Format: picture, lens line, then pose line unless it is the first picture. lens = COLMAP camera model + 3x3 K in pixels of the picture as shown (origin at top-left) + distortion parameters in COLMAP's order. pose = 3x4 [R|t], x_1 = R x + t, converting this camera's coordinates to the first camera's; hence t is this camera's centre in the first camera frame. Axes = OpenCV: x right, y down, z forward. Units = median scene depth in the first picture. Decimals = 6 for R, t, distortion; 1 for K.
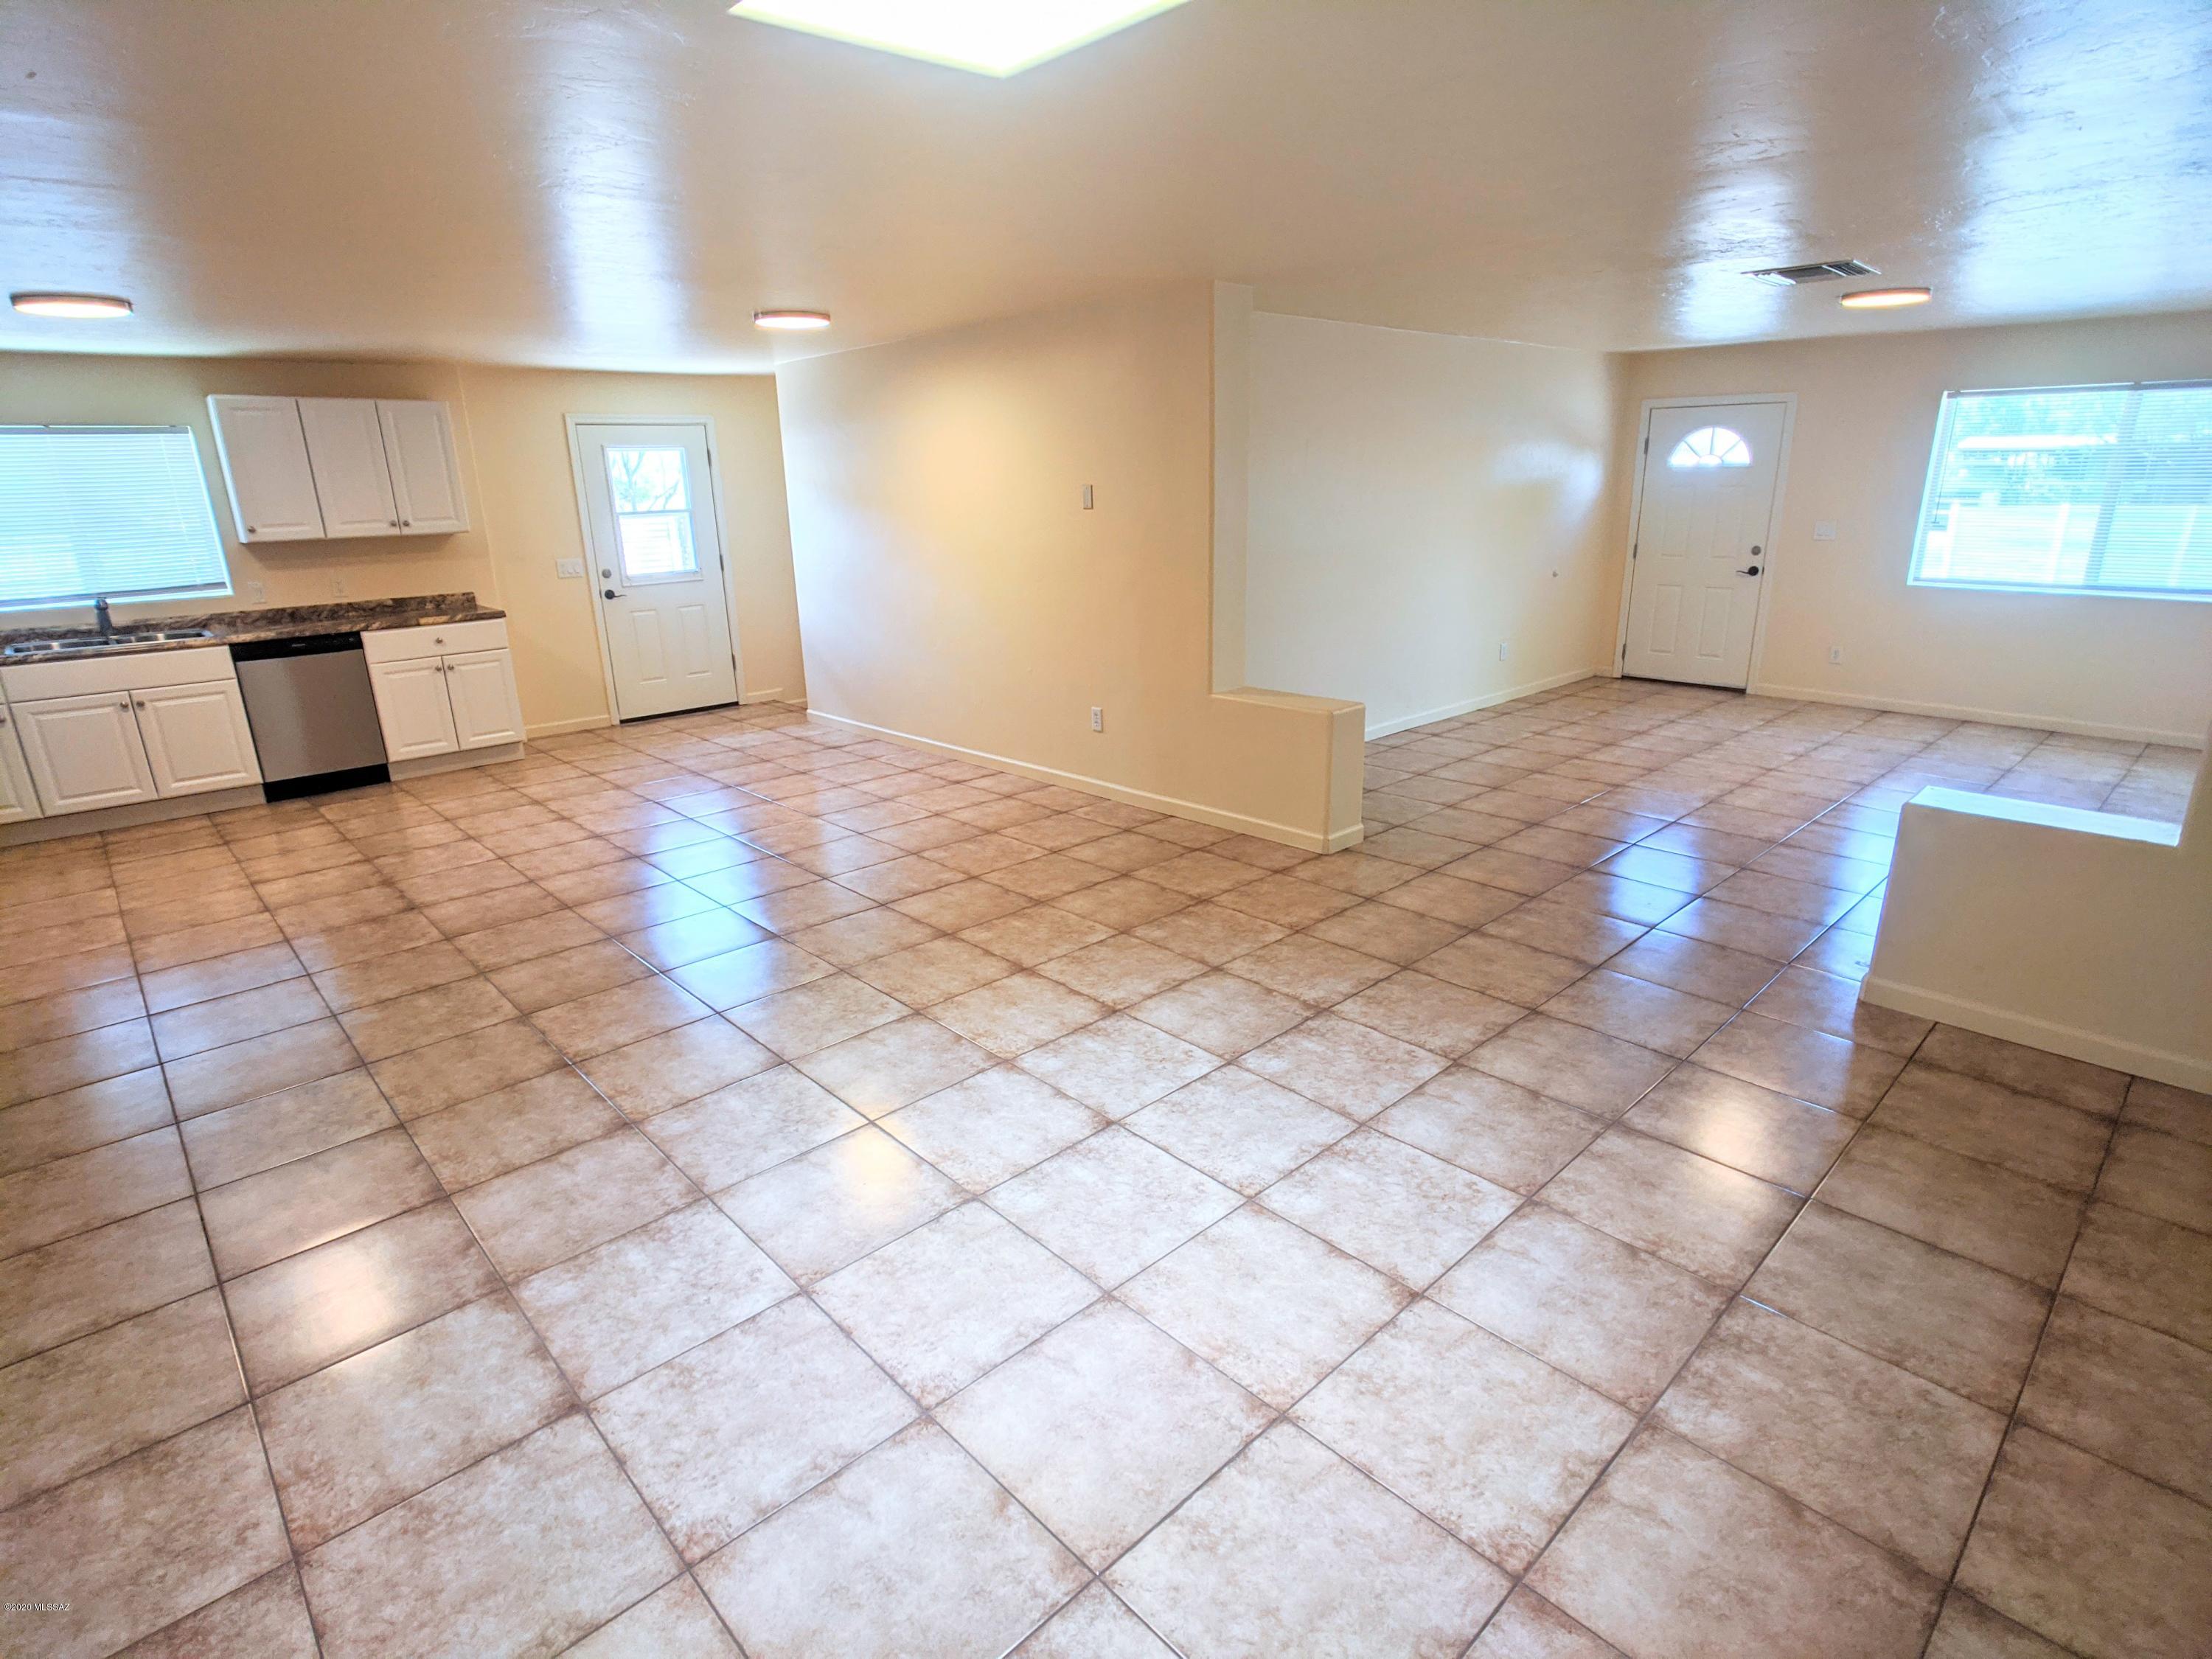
lens RADIAL K [[1121.2, 0, 1074.0], [0, 1121.2, 832.2], [0, 0, 1]] dist [-0.016287, 0.001341]
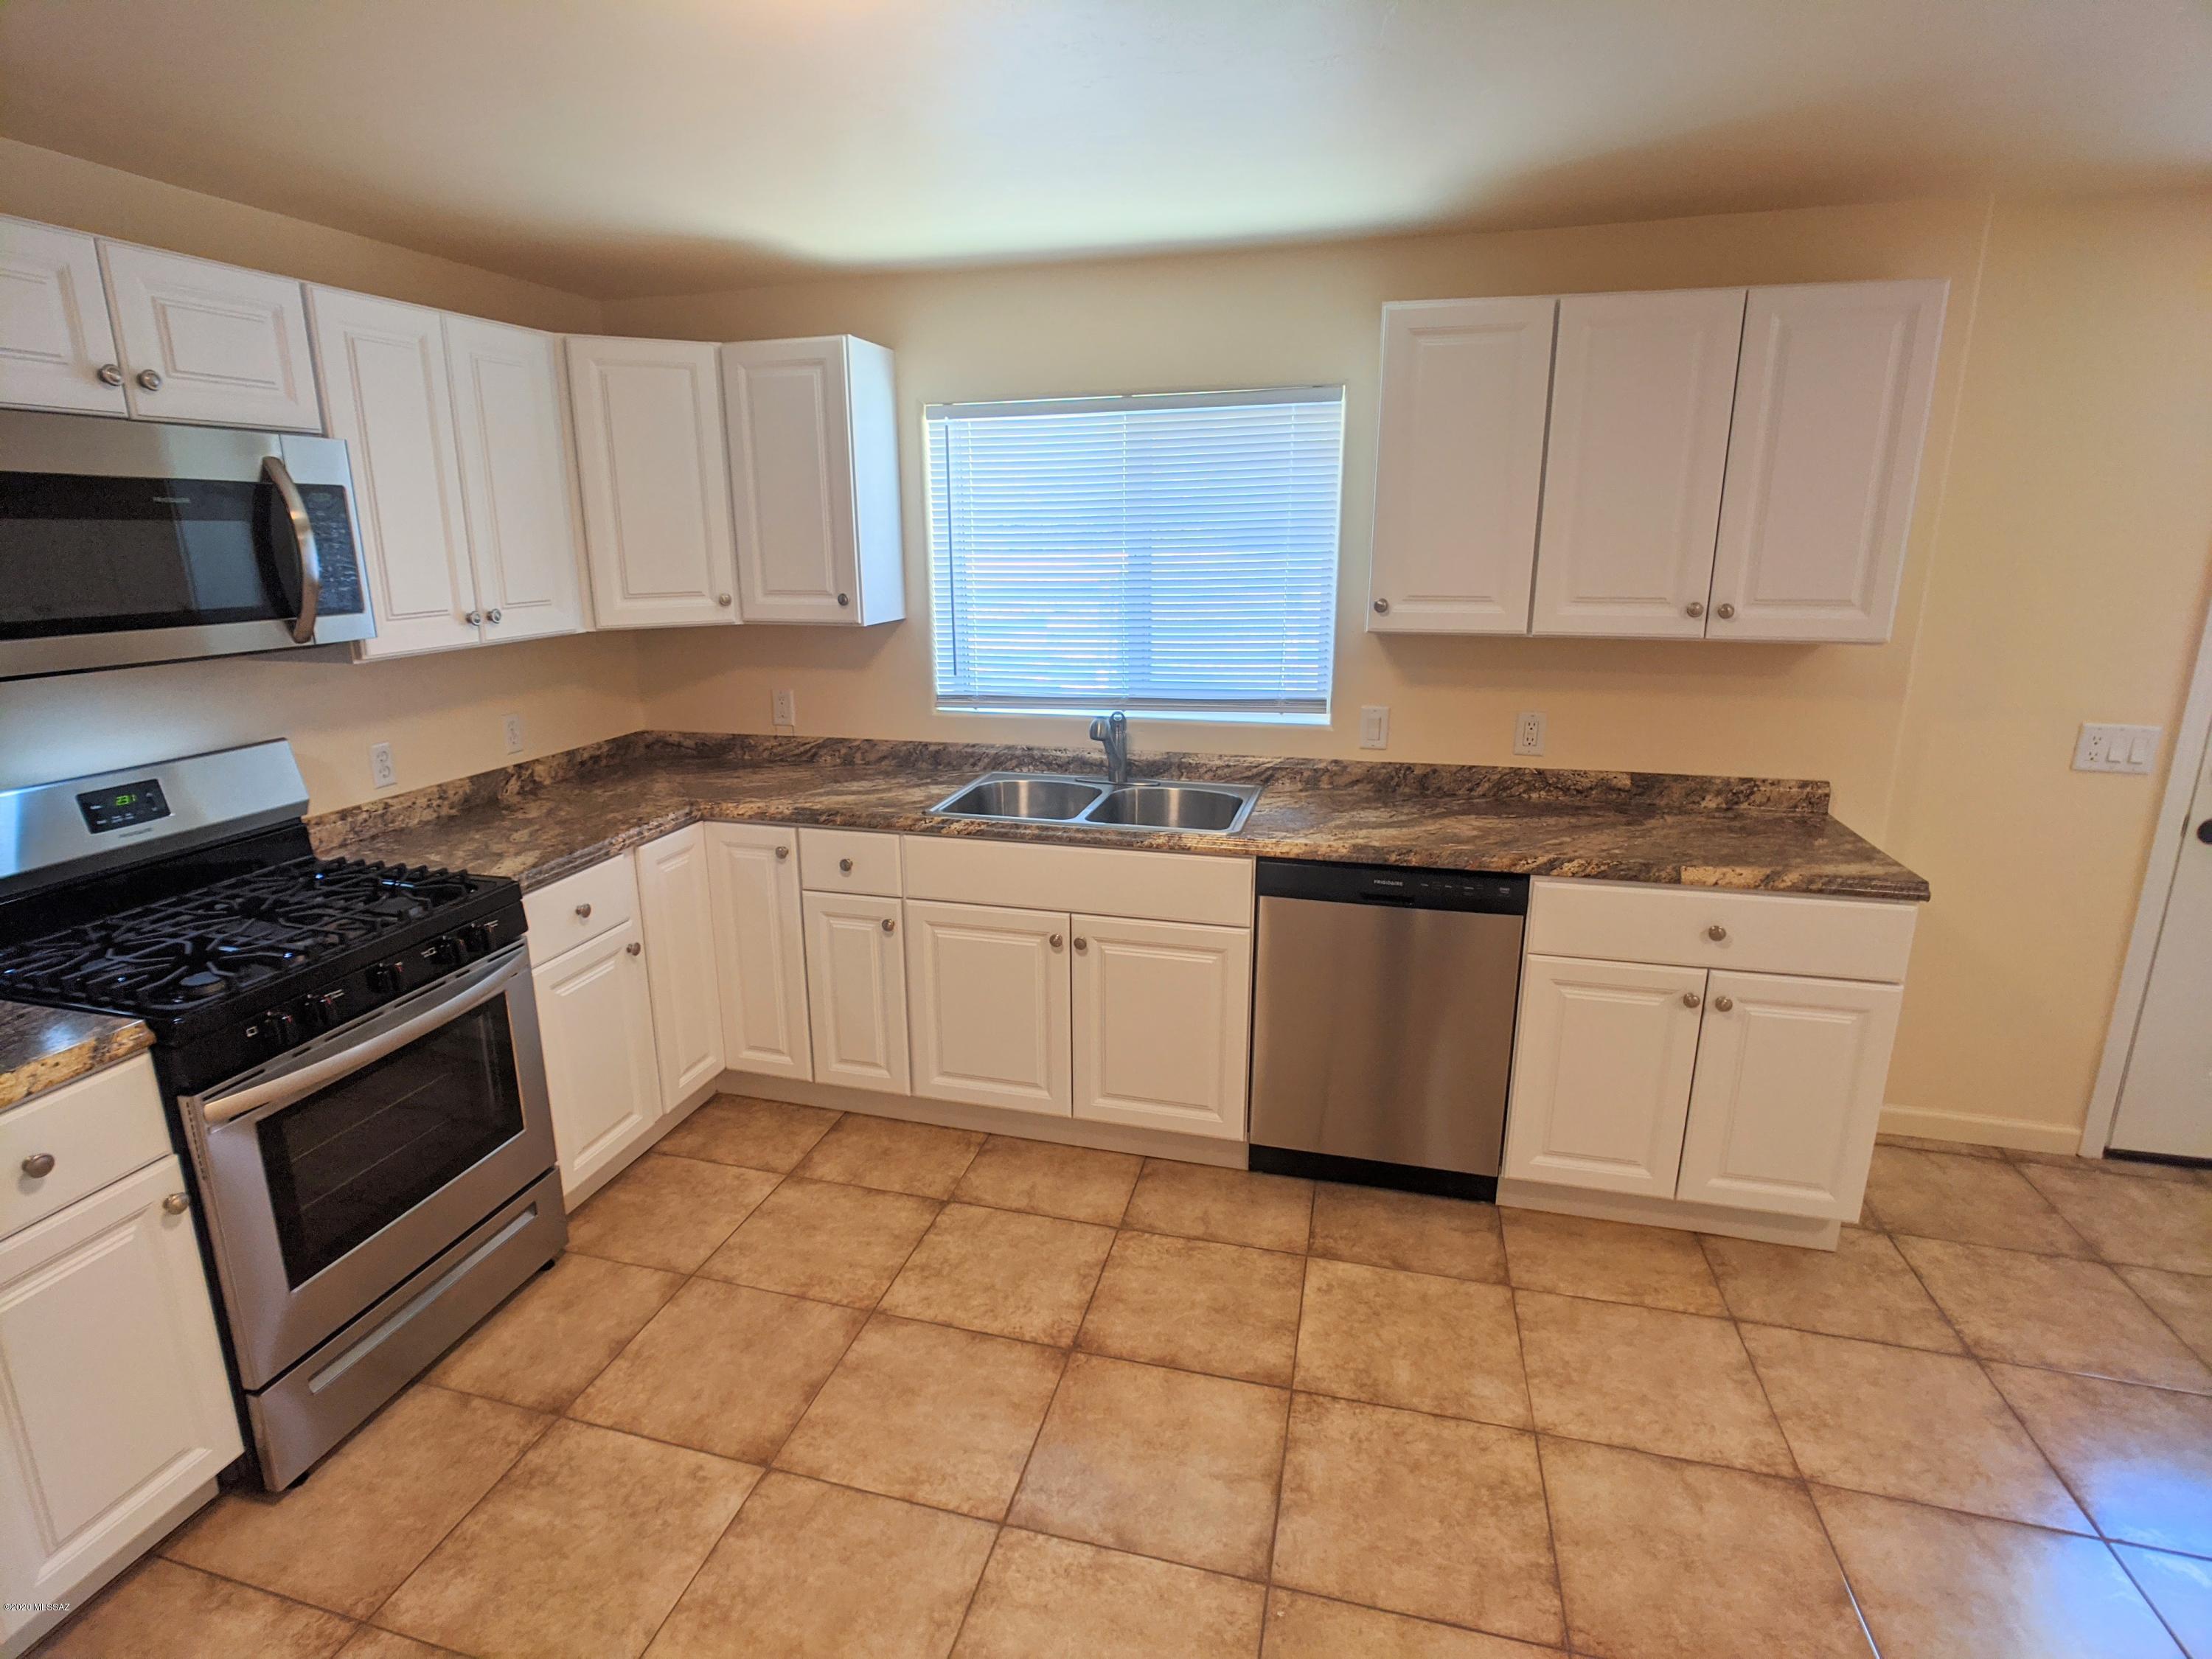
lens RADIAL K [[1121.2, 0, 1074.0], [0, 1121.2, 832.2], [0, 0, 1]] dist [-0.016287, 0.001341]
pose [[0.534517, 0.238167, -0.810905, -0.402694], [-0.258612, 0.959541, 0.111355, -0.195158], [0.804618, 0.150189, 0.574484, 0.628958]]
